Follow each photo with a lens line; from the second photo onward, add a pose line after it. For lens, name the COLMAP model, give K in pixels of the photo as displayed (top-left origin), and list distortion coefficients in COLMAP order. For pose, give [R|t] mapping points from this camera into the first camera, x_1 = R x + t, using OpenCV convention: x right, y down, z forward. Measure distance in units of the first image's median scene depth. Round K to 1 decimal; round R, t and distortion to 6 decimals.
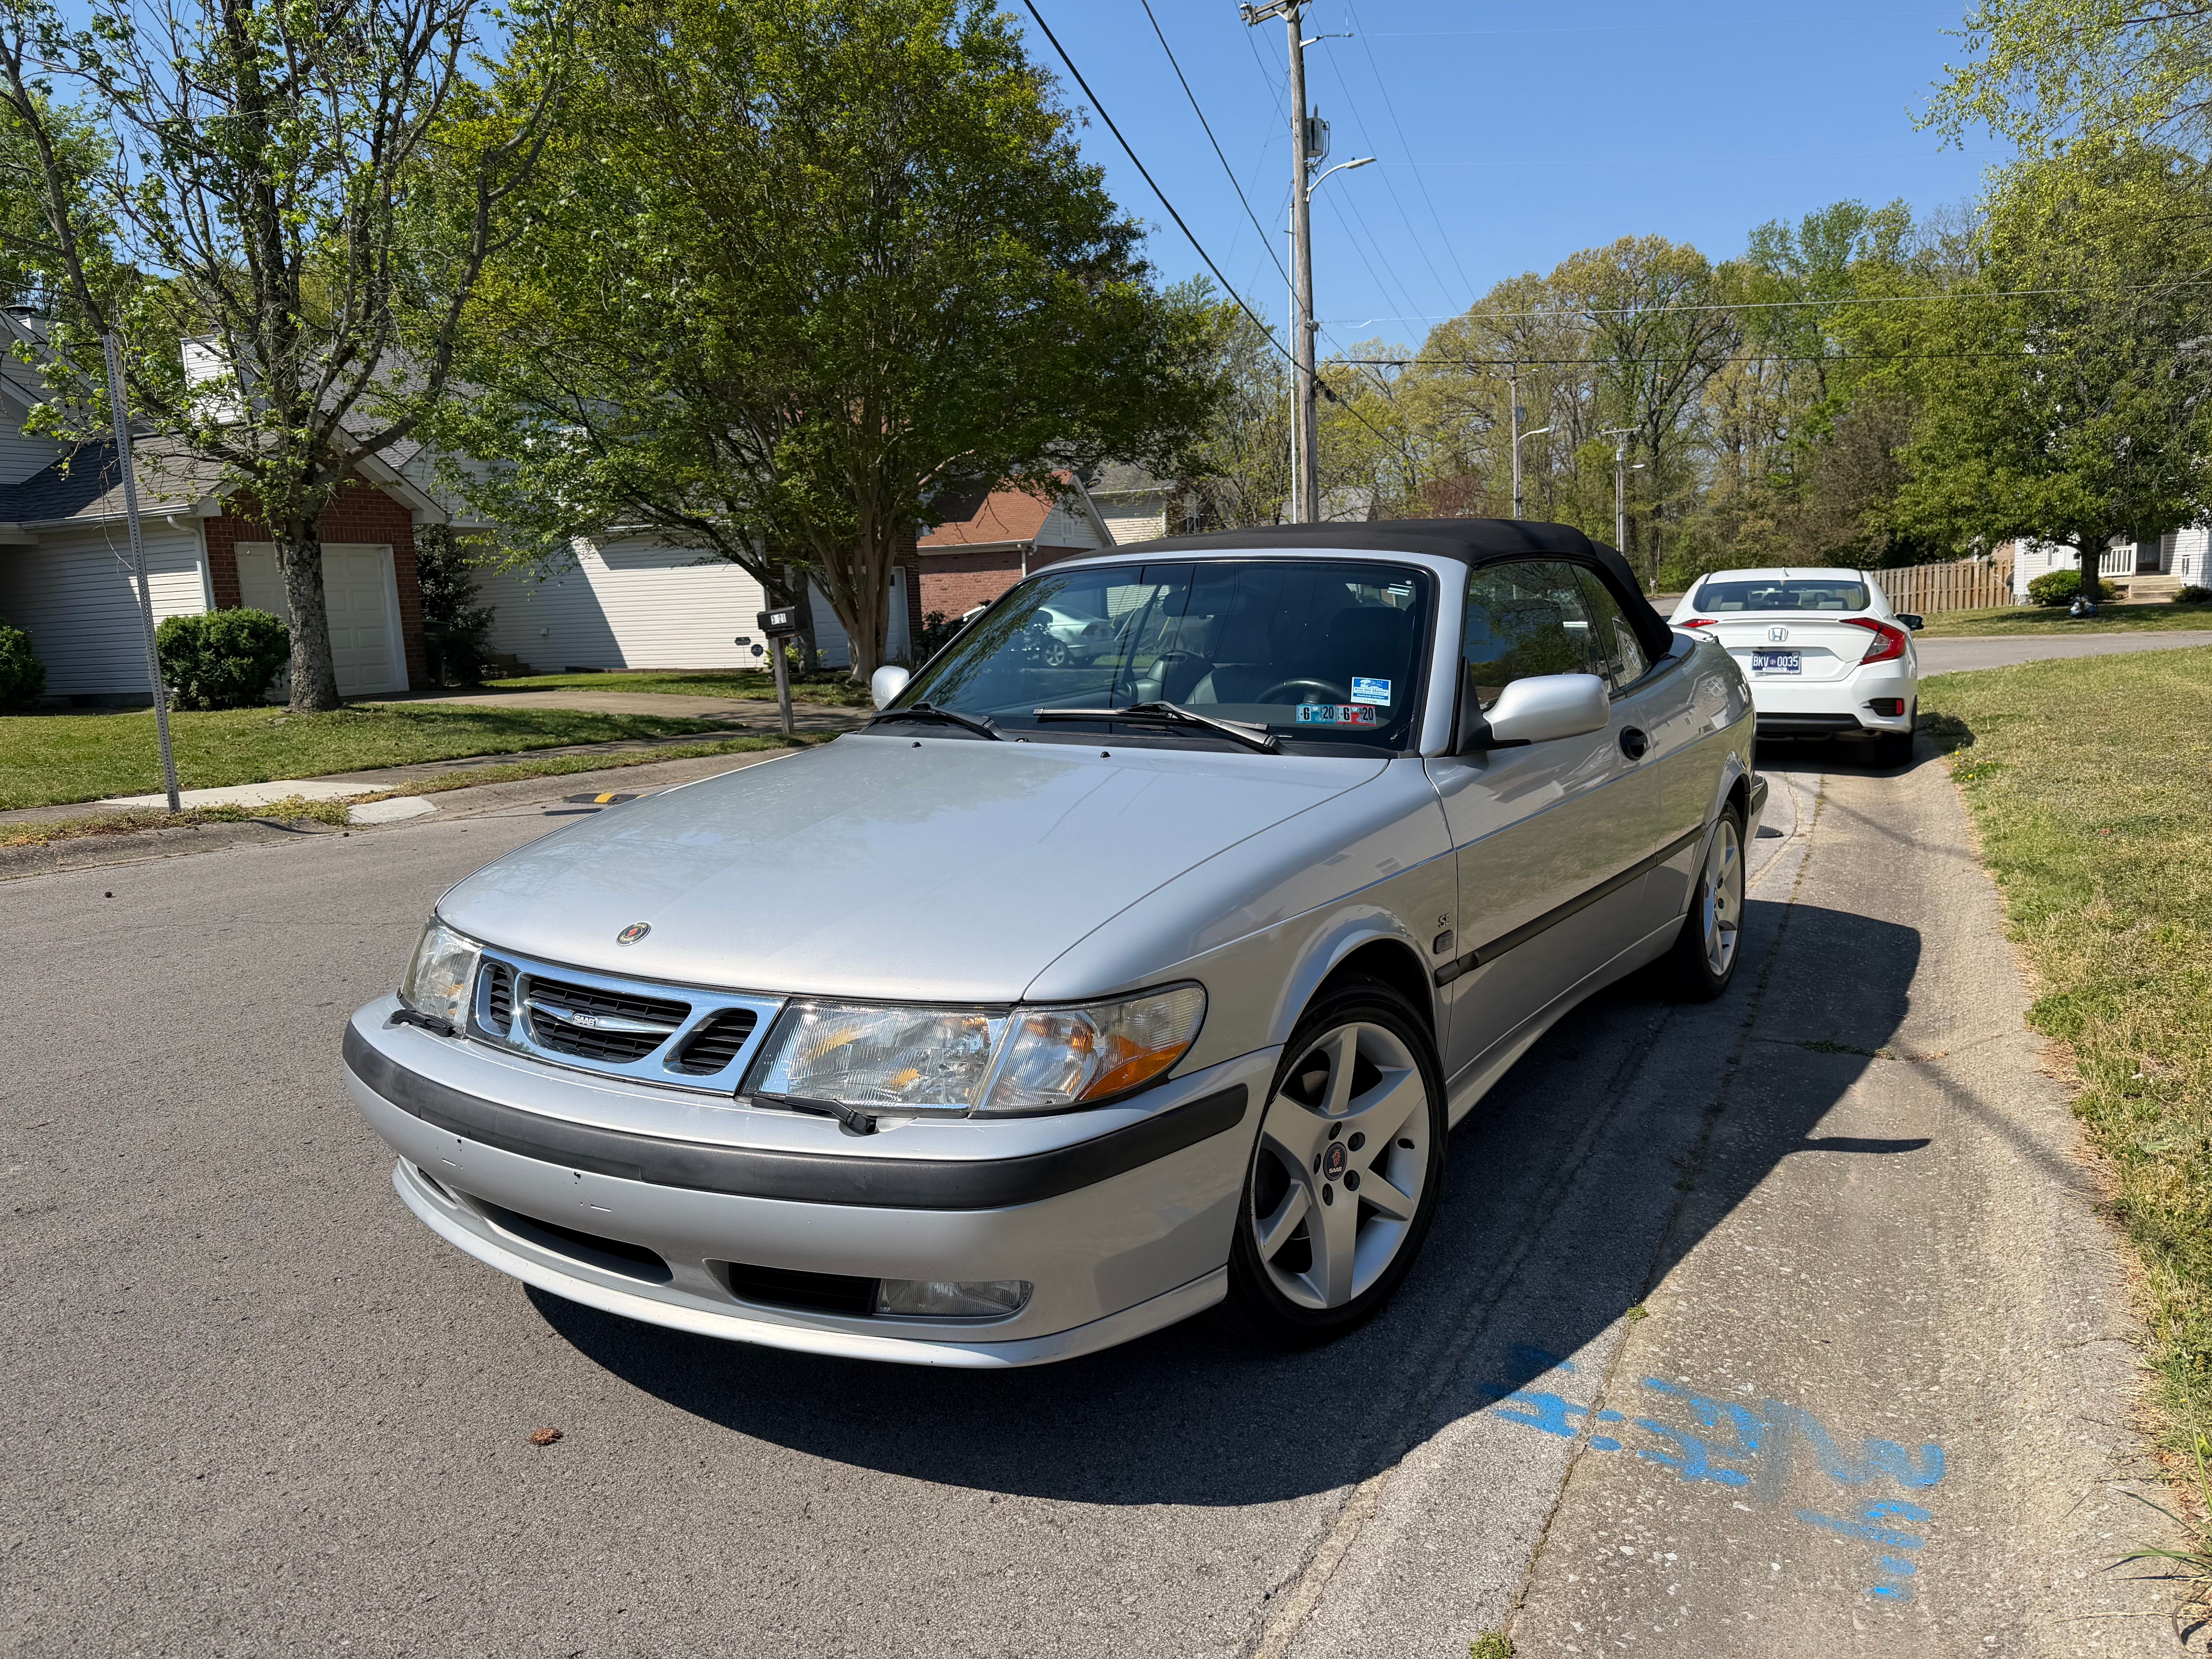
lens RADIAL K [[1545.5, 0, 1121.1], [0, 1545.5, 831.2], [0, 0, 1]] dist [0.054337, -0.094175]
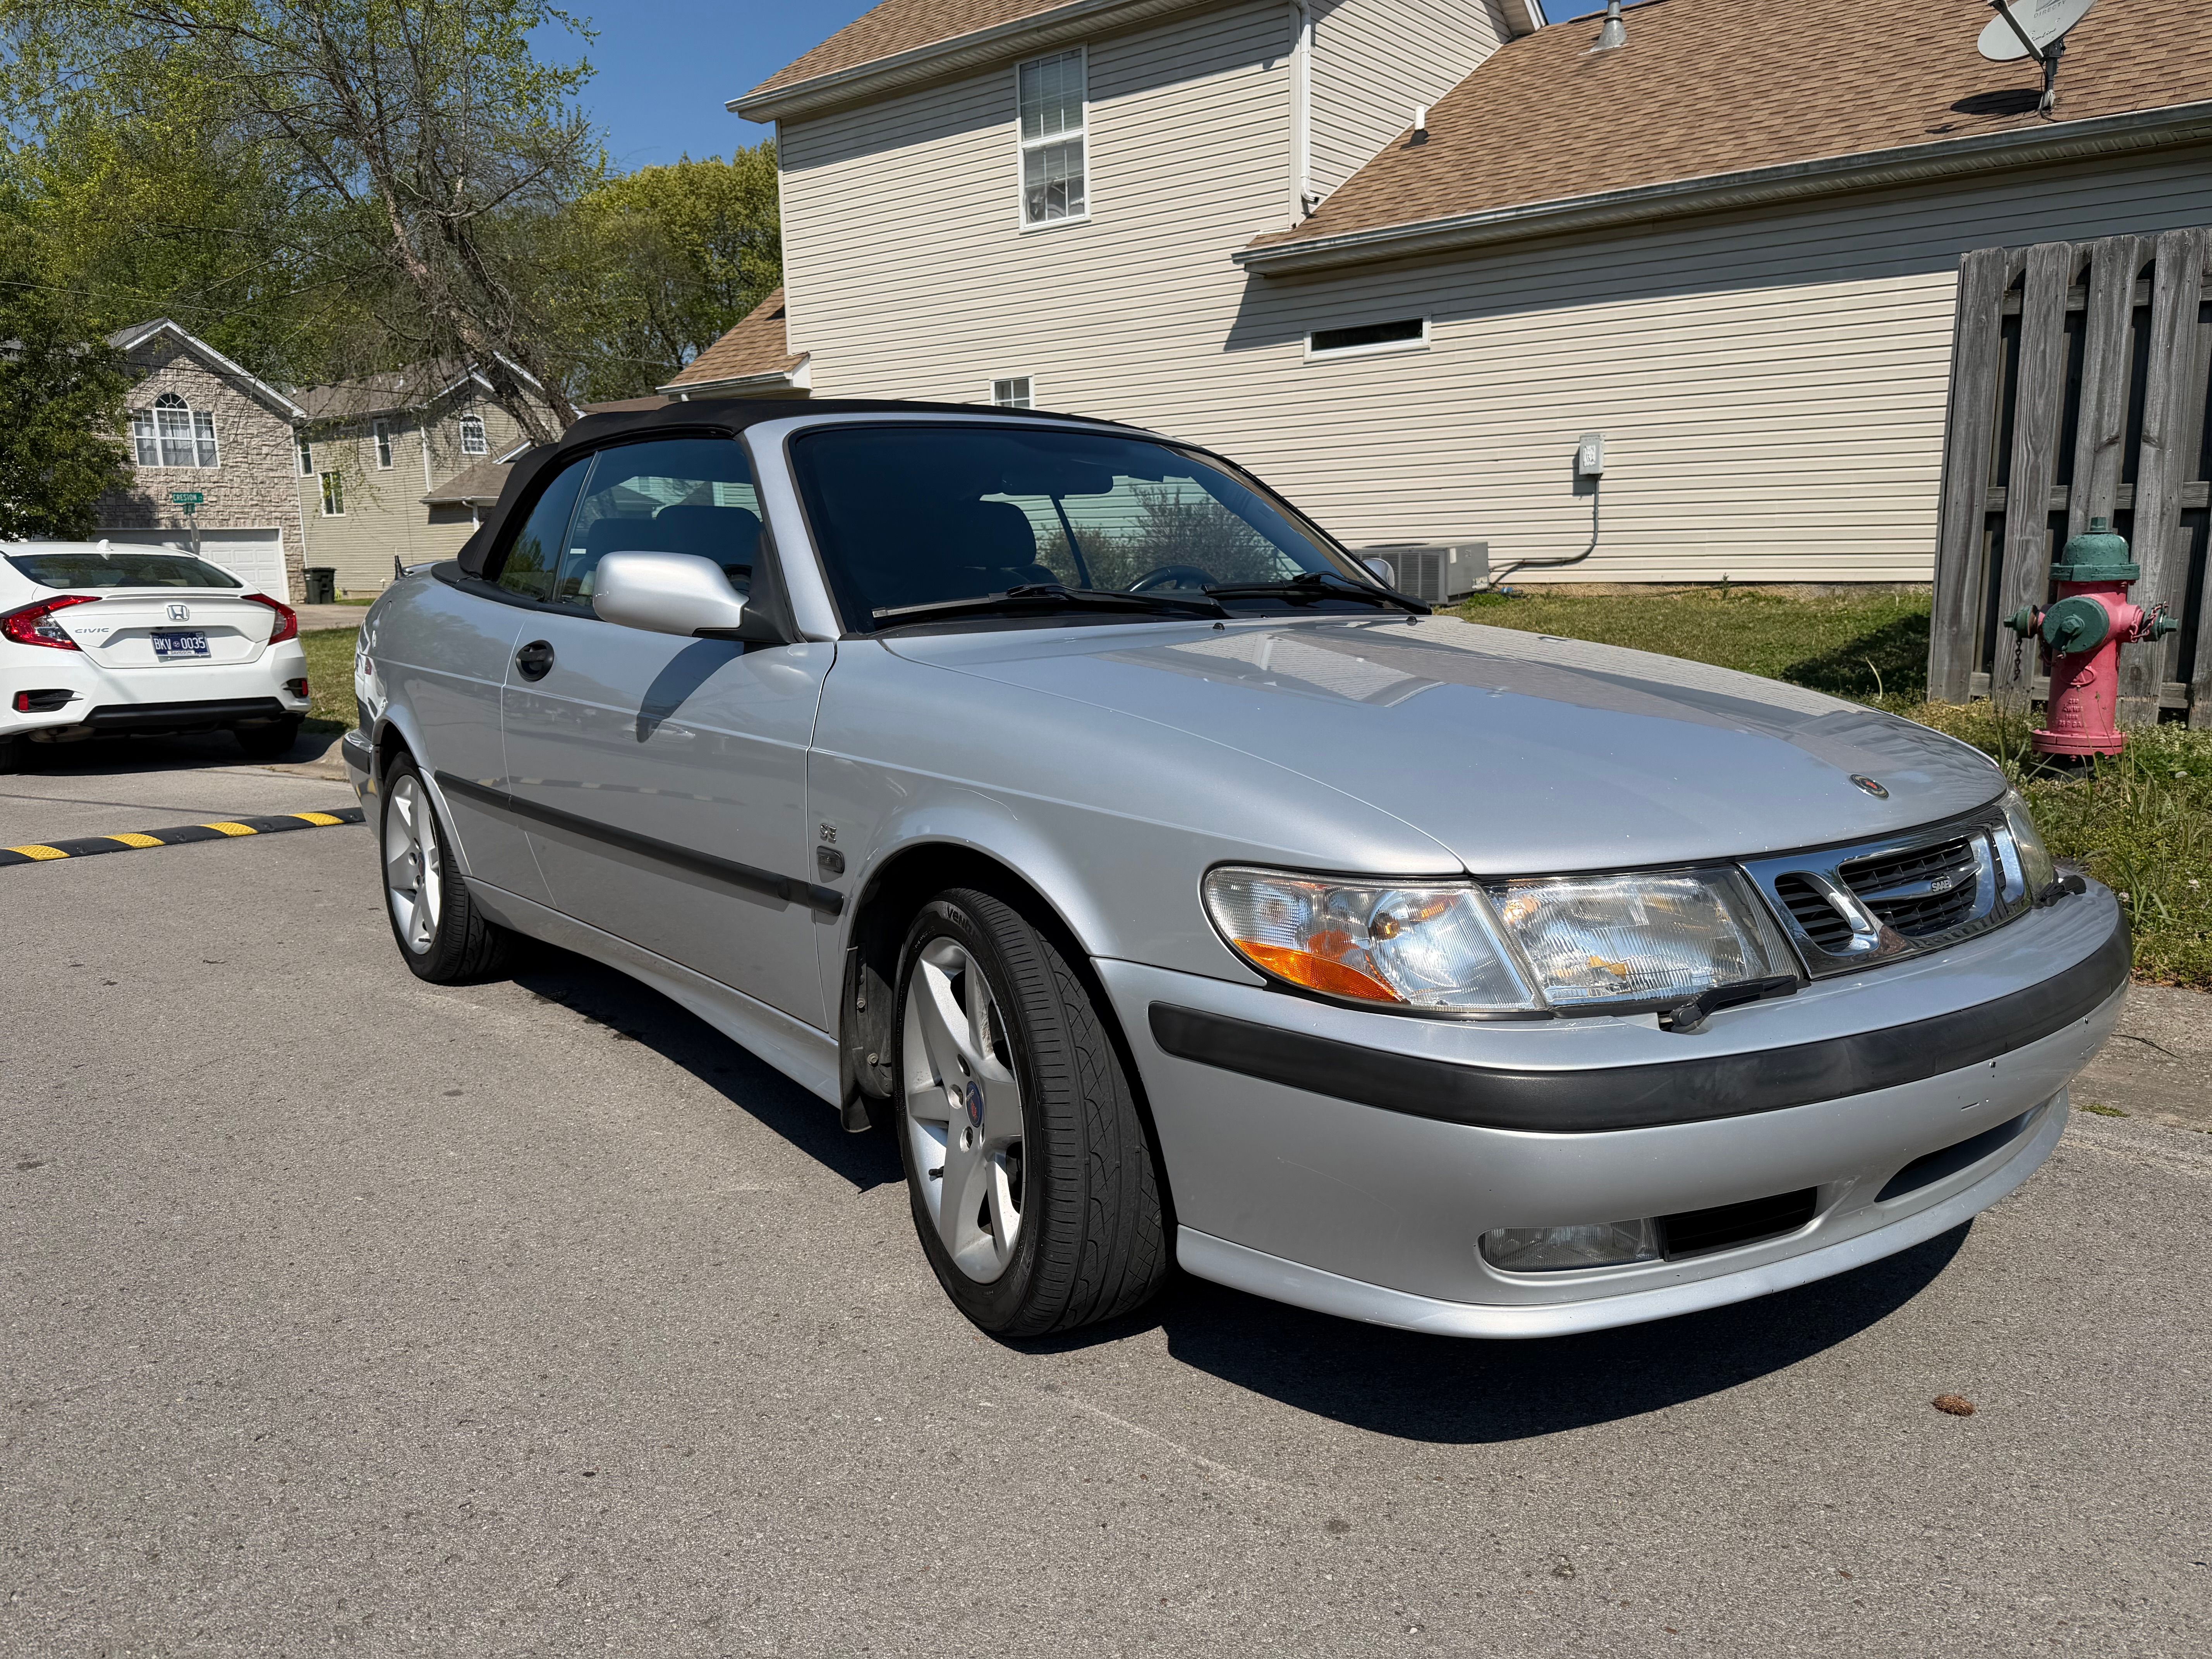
lens RADIAL K [[1578.2, 0, 1079.9], [0, 1578.2, 841.5], [0, 0, 1]] dist [-0.011085, -0.009719]
pose [[0.305250, -0.138781, 0.942105, -1.183581], [0.145317, 0.984525, 0.097946, -0.051202], [-0.941119, 0.107005, 0.320694, 1.069345]]
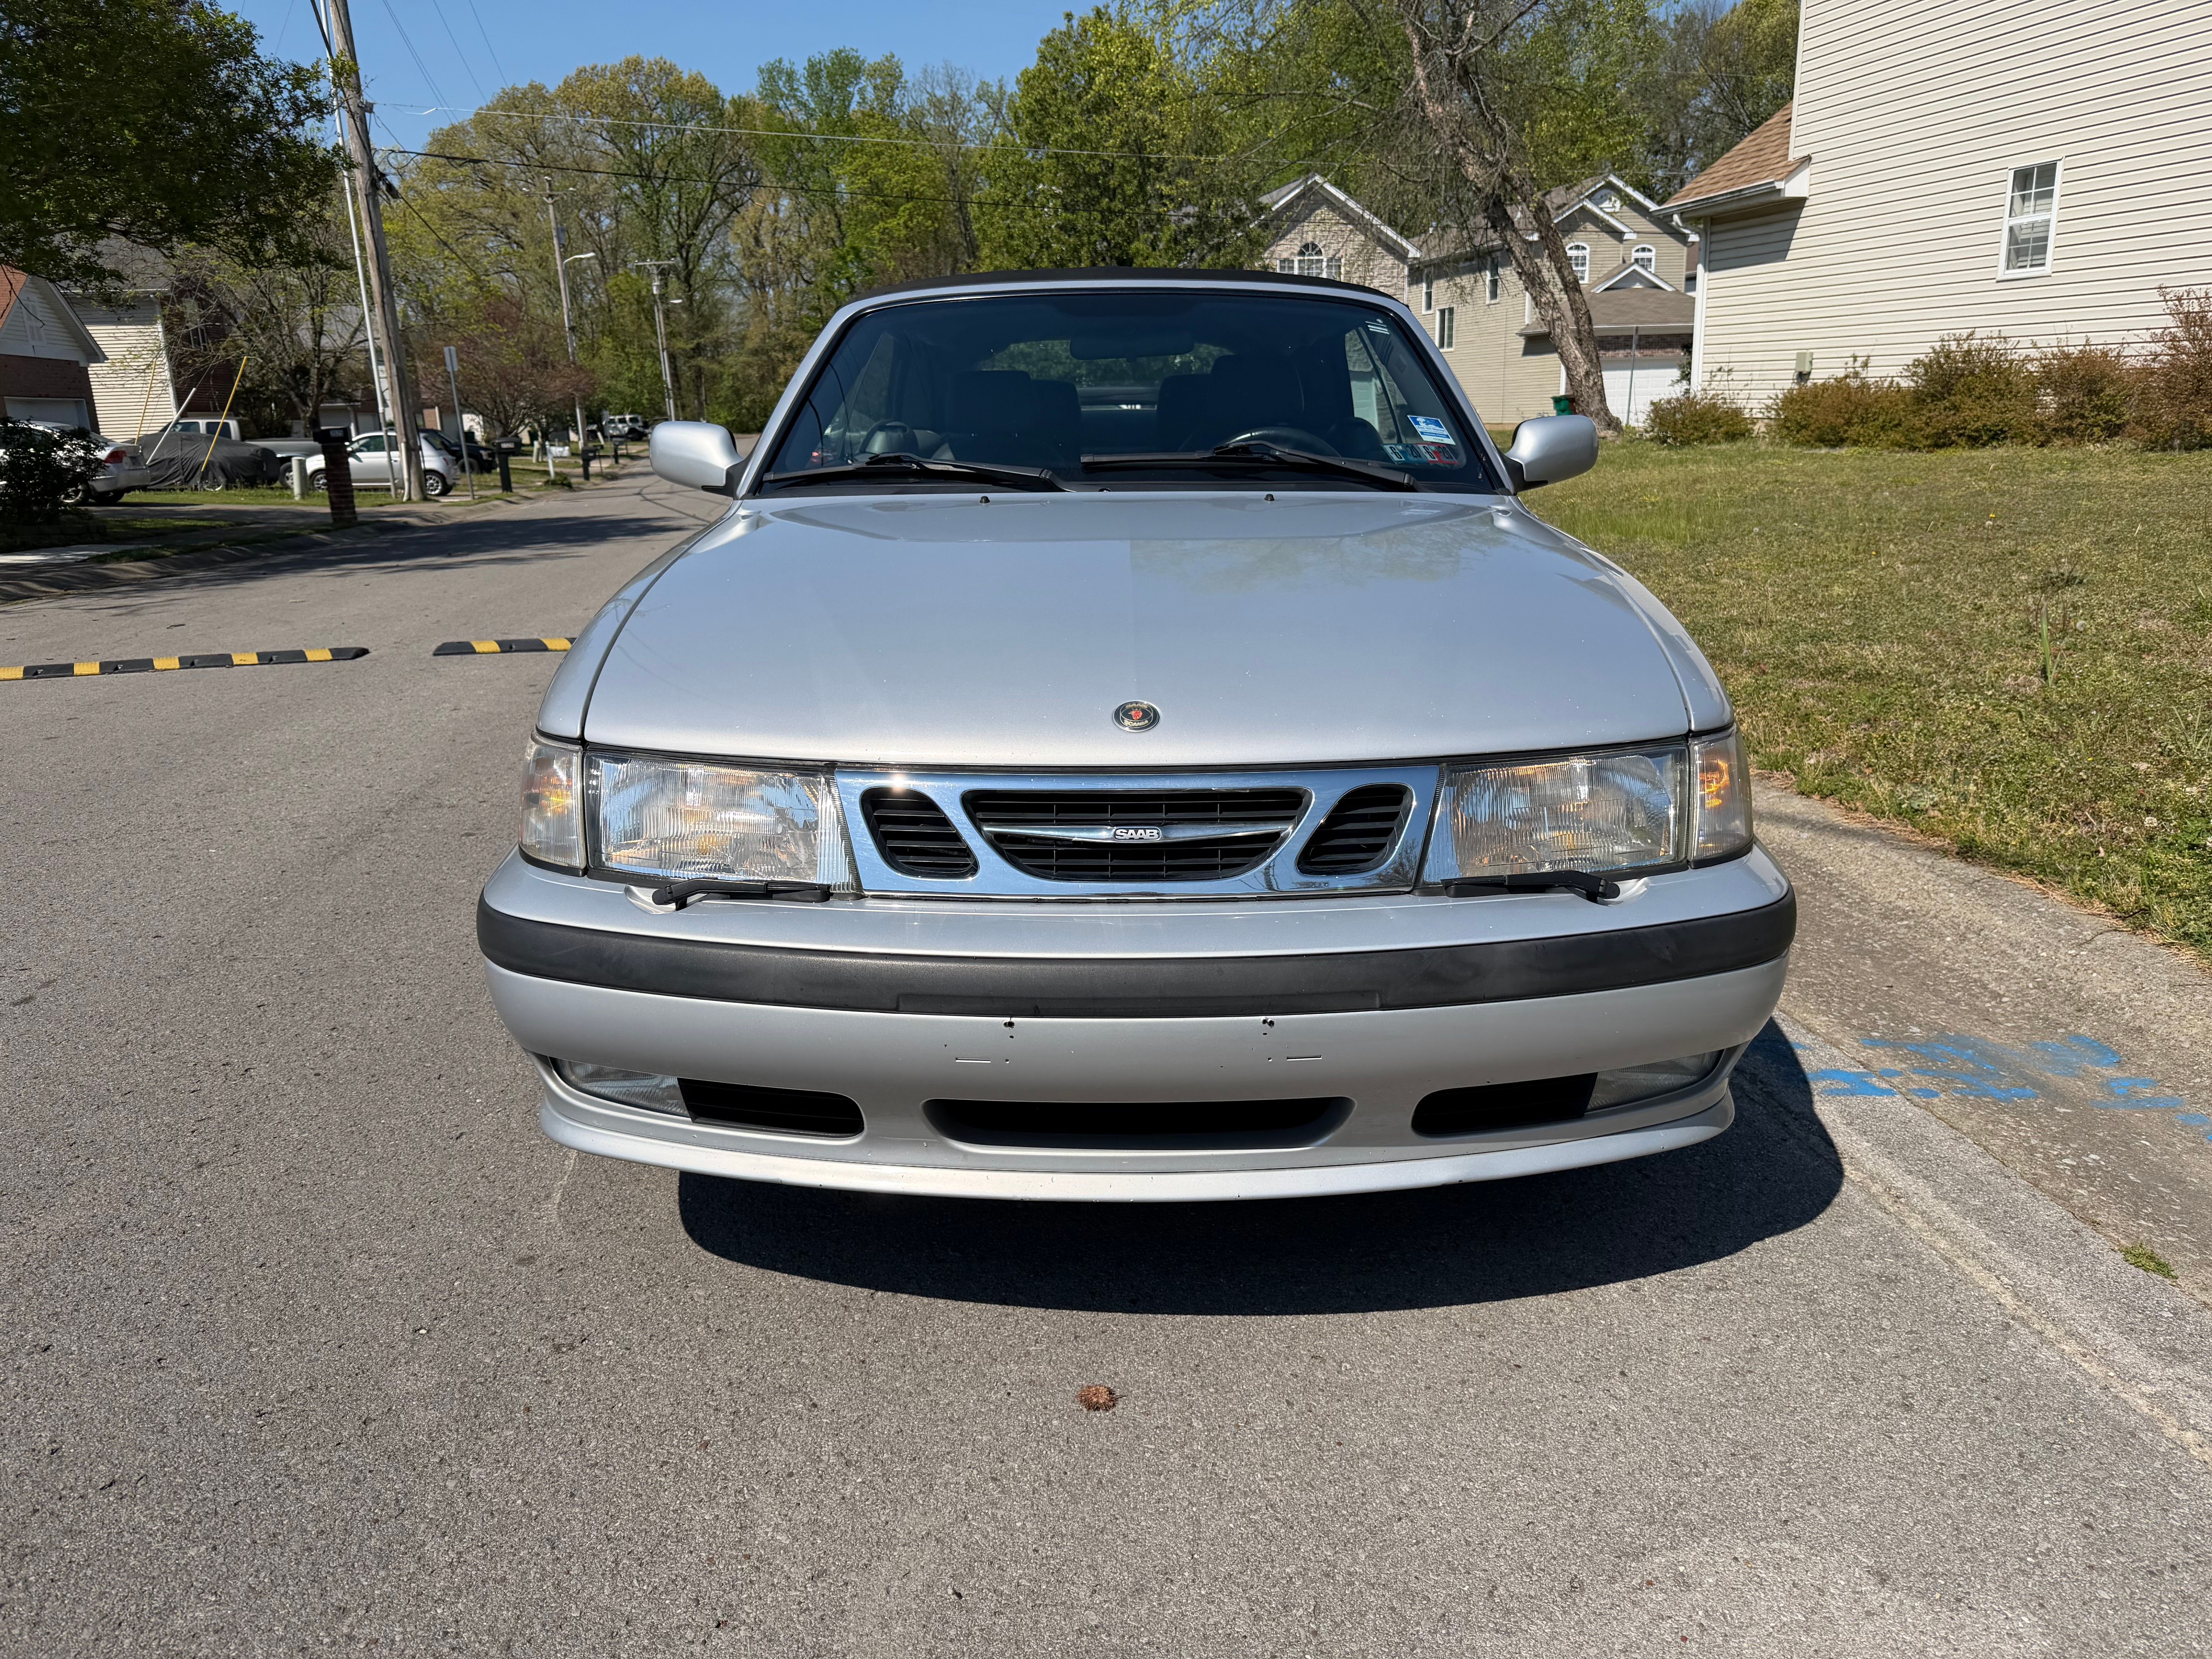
lens RADIAL K [[1536.3, 0, 1117.2], [0, 1536.3, 829.2], [0, 0, 1]] dist [0.058052, -0.088908]
pose [[0.837799, -0.128933, 0.530537, -0.678581], [0.075537, 0.989744, 0.121246, 0.028699], [-0.540729, -0.061505, 0.838946, 0.369510]]
